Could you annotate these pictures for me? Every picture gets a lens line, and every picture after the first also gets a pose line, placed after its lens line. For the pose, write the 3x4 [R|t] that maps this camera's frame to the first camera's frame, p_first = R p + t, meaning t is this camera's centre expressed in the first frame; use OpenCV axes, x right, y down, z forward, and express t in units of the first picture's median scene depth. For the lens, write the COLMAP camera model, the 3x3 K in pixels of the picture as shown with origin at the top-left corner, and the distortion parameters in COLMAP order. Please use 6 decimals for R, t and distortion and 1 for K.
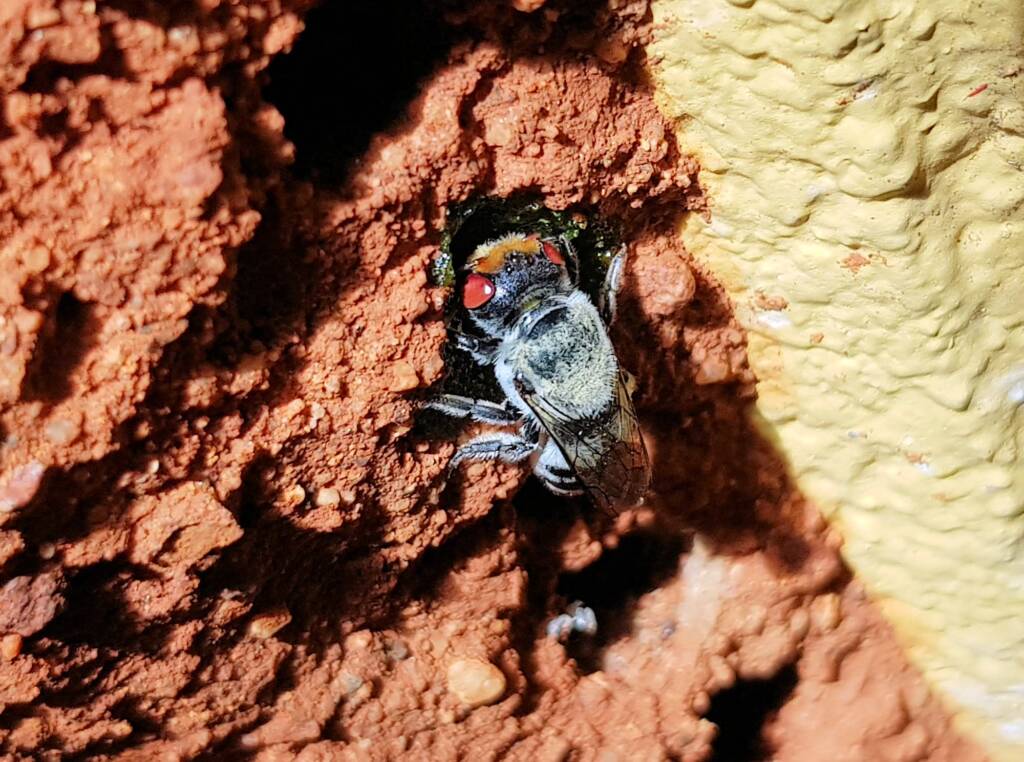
lens RADIAL K [[2702.1, 0, 556.2], [0, 2702.1, 382.8], [0, 0, 1]] dist [0.093350, 0.322464]
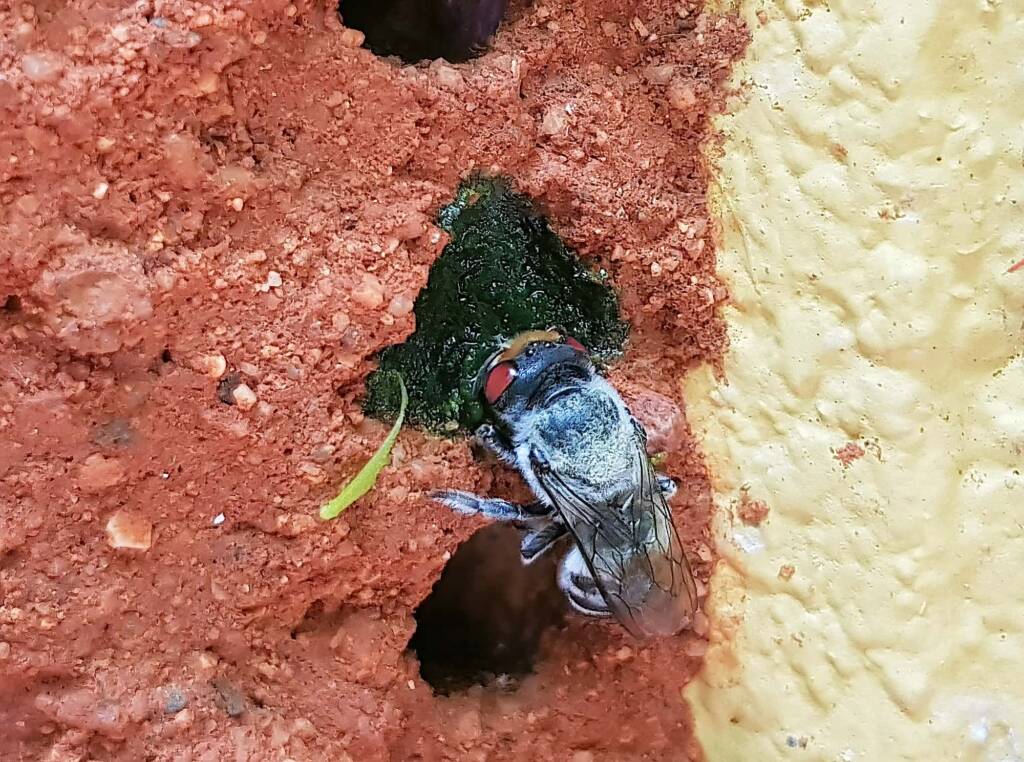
lens RADIAL K [[2683.8, 0, 571.5], [0, 2683.8, 283.2], [0, 0, 1]] dist [0.127835, -0.318331]
pose [[0.935566, 0.304186, -0.179408, 0.182812], [-0.351500, 0.752994, -0.556280, 0.505633], [-0.034120, 0.583499, 0.811397, 0.214310]]
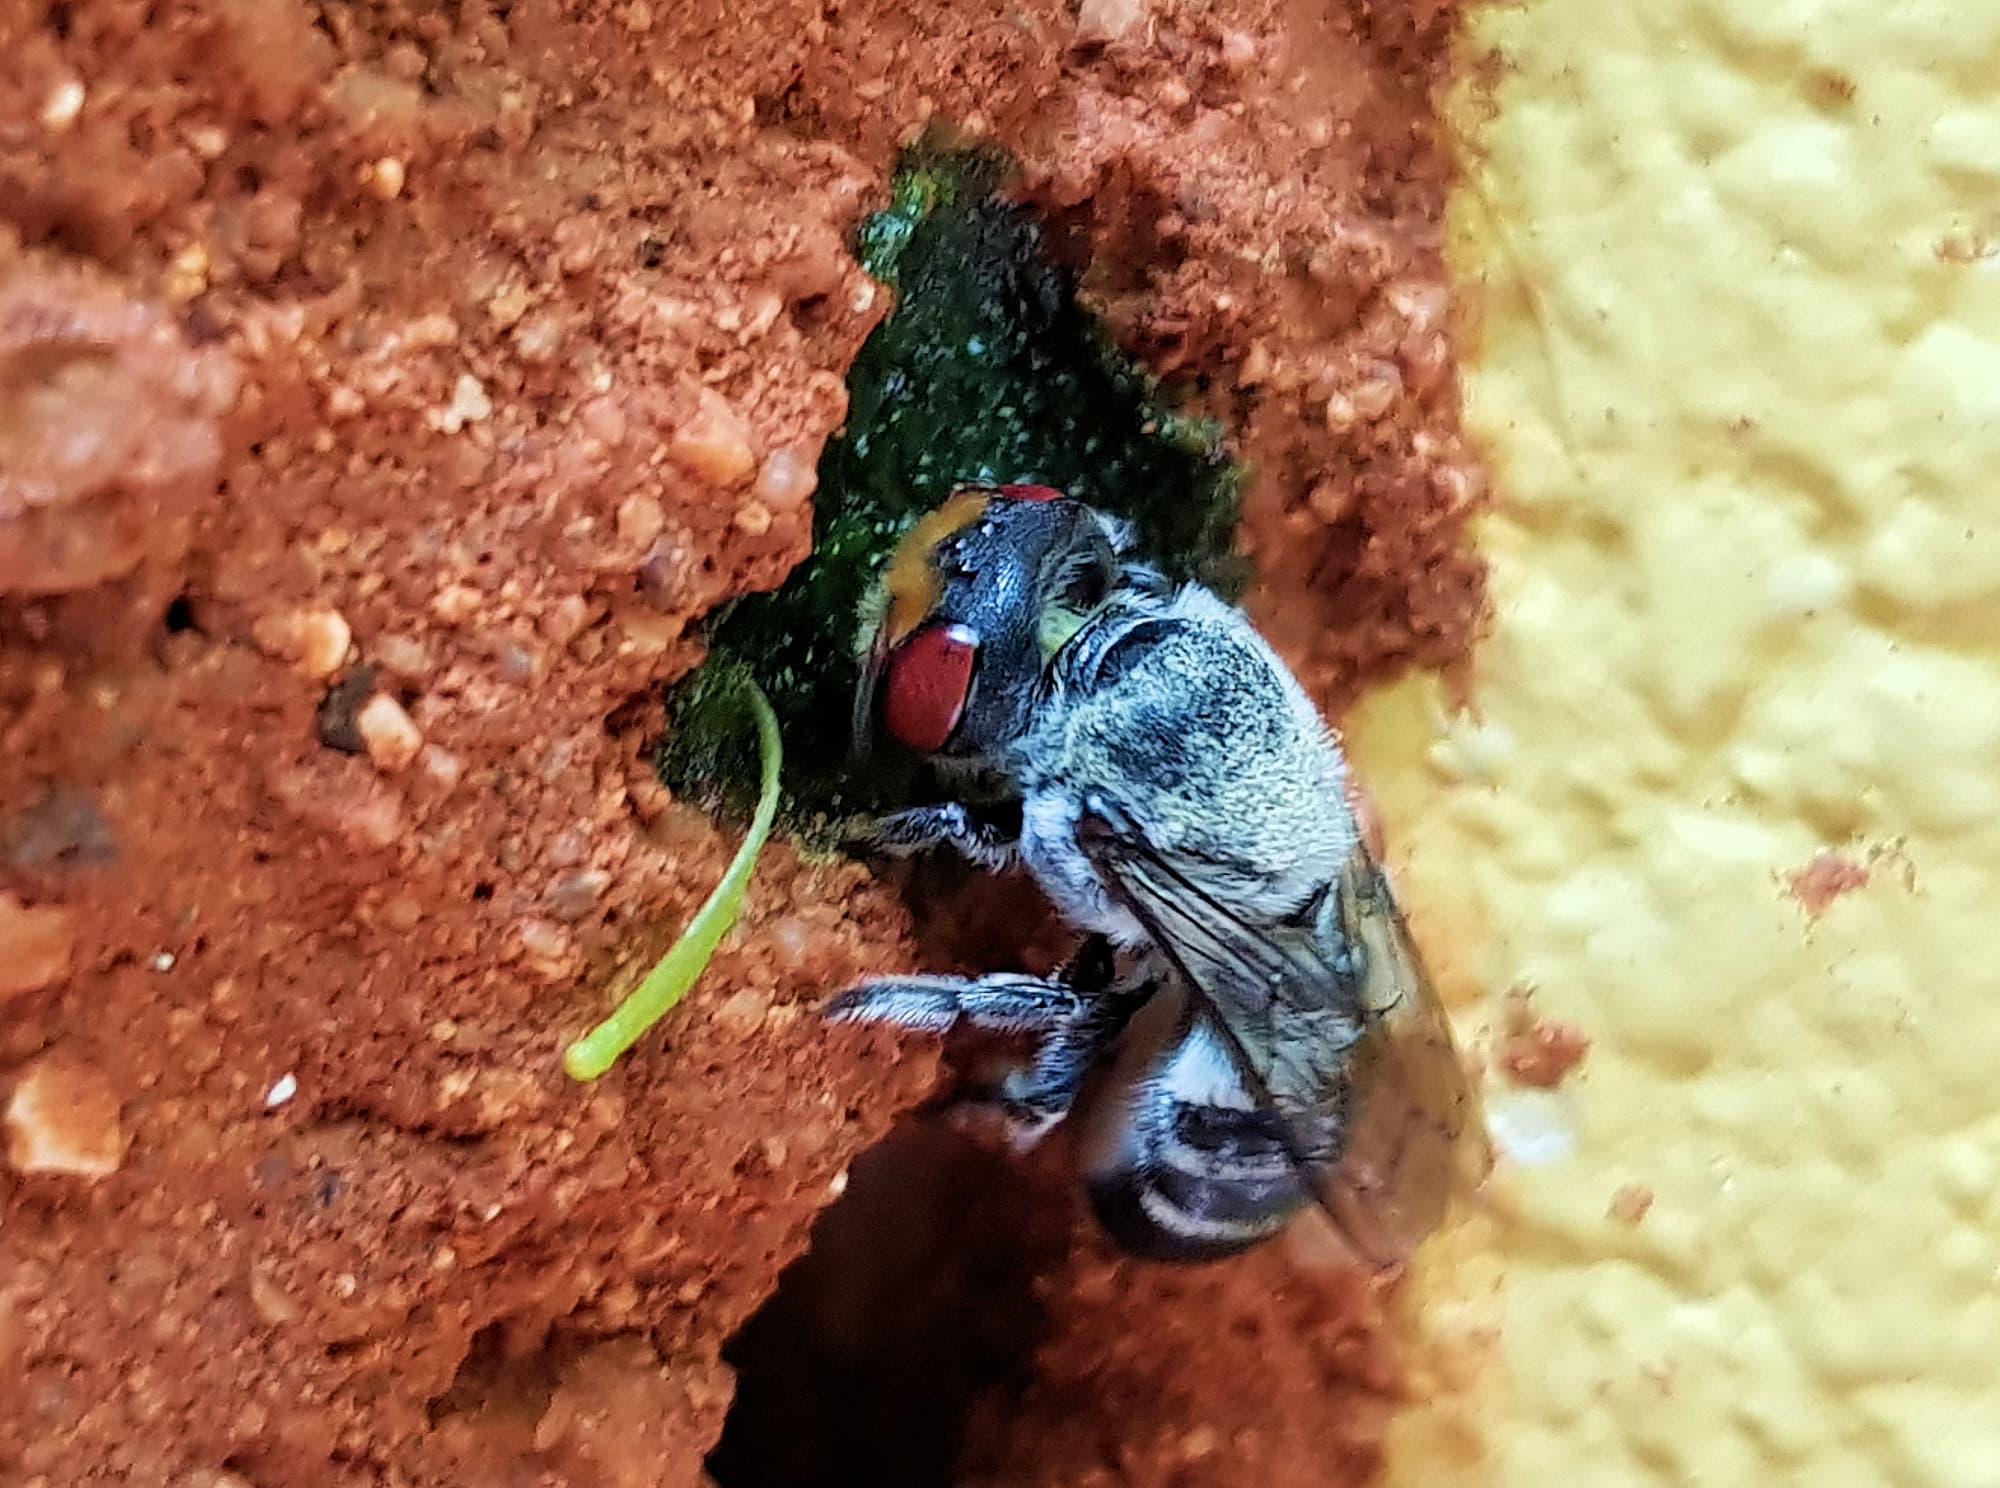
lens RADIAL K [[5327.5, 0, 908.2], [0, 5327.5, 811.0], [0, 0, 1]] dist [0.060703, 0.491300]
pose [[0.959457, 0.276321, 0.055587, -0.057676], [-0.176564, 0.742956, -0.645633, 0.475821], [-0.219701, 0.609642, 0.761622, 0.497022]]
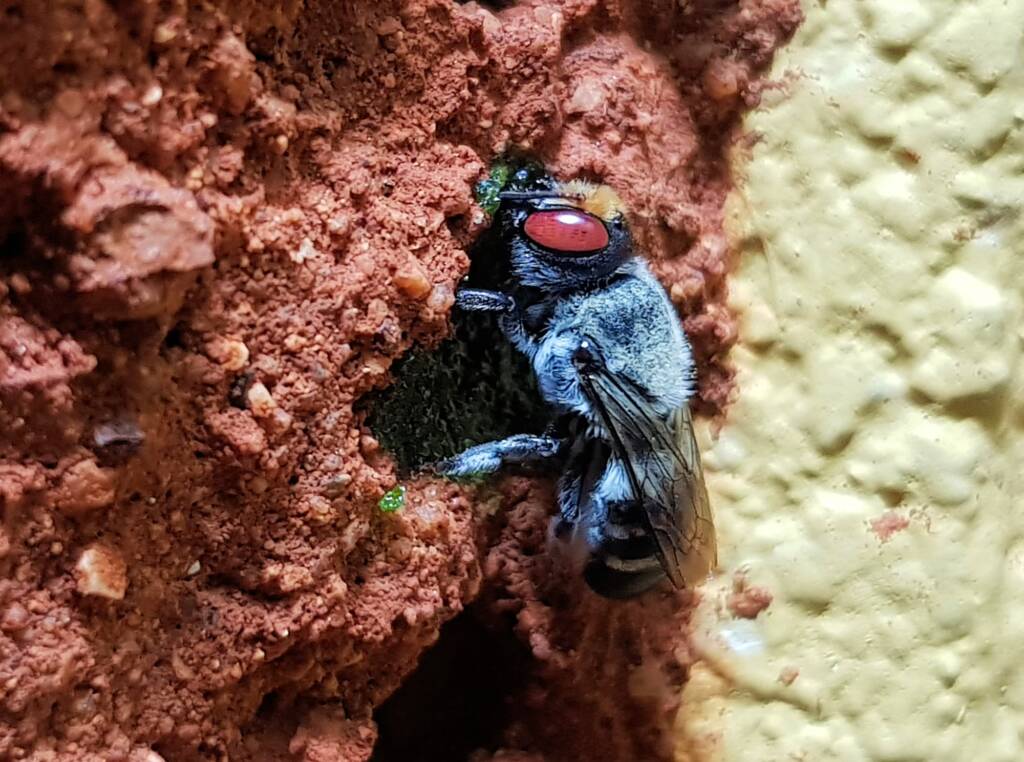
lens RADIAL K [[2756.5, 0, 351.6], [0, 2756.5, 342.3], [0, 0, 1]] dist [0.092075, -0.508249]
pose [[0.939390, 0.334614, 0.074701, -0.124288], [-0.181450, 0.670084, -0.719766, 0.569975], [-0.290900, 0.662586, 0.690186, 0.483440]]
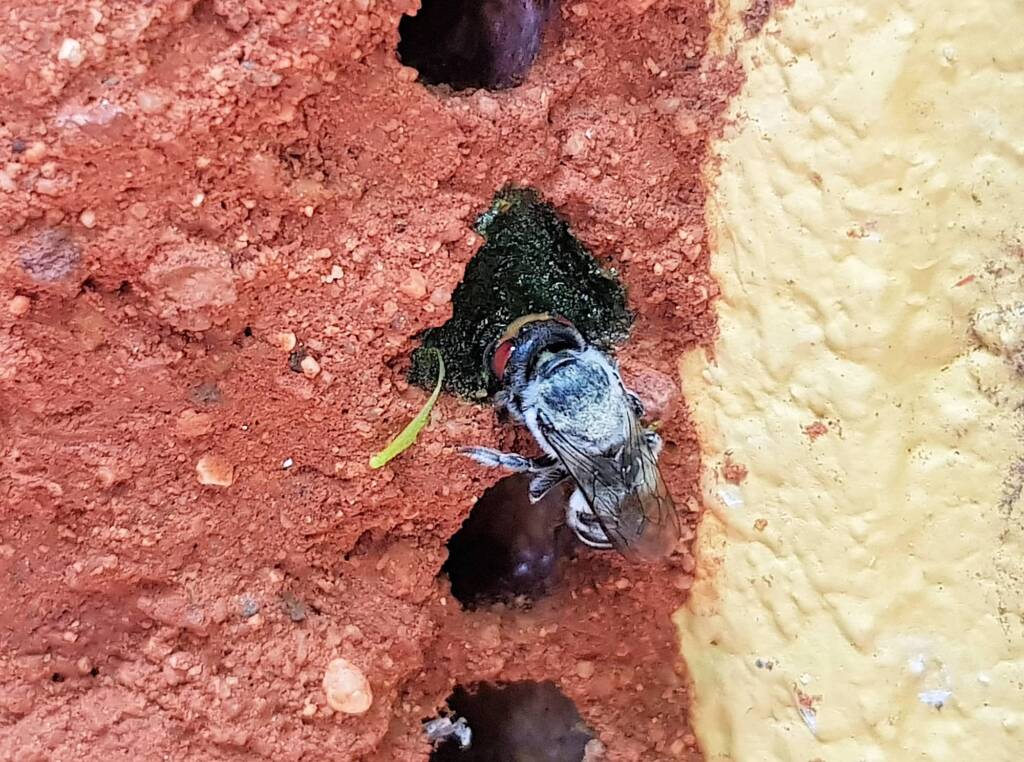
lens RADIAL K [[2626.0, 0, 420.6], [0, 2626.0, 354.8], [0, 0, 1]] dist [0.112915, -0.181318]
pose [[0.901679, 0.357165, -0.243740, 0.234349], [-0.431491, 0.779867, -0.453457, 0.537625], [0.028125, 0.514044, 0.857303, 0.037799]]
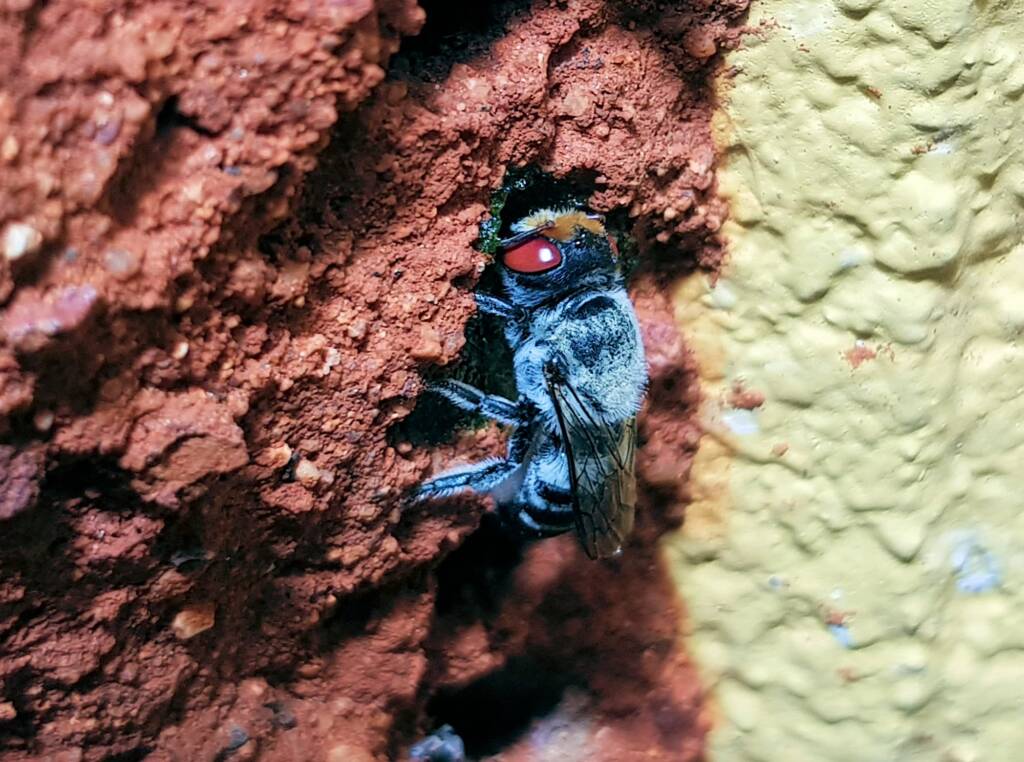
lens RADIAL K [[2760.8, 0, 542.4], [0, 2760.8, 306.7], [0, 0, 1]] dist [0.084250, 0.382237]
pose [[0.959345, 0.189585, 0.209082, -0.212421], [-0.130822, 0.955113, -0.265789, 0.223297], [-0.250087, 0.227630, 0.941085, 0.131566]]
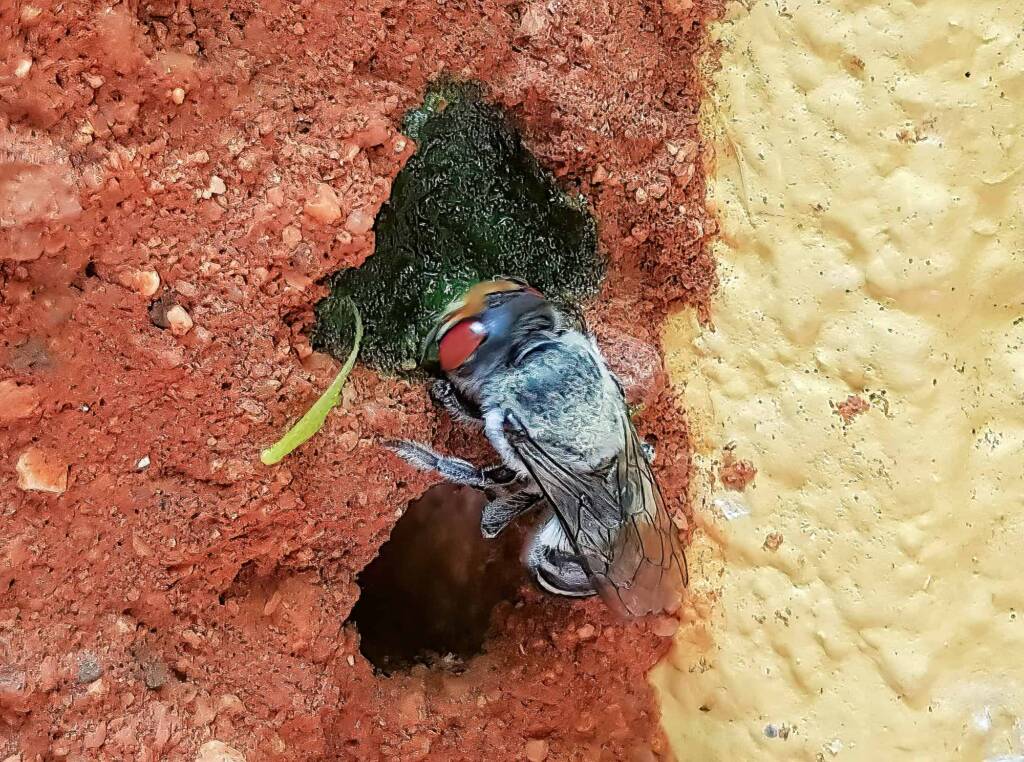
lens RADIAL K [[2702.1, 0, 556.2], [0, 2702.1, 382.8], [0, 0, 1]] dist [0.093350, 0.322464]
pose [[0.938111, 0.327356, -0.113075, 0.125302], [-0.331244, 0.752738, -0.568914, 0.498114], [-0.101121, 0.571160, 0.814586, 0.334086]]
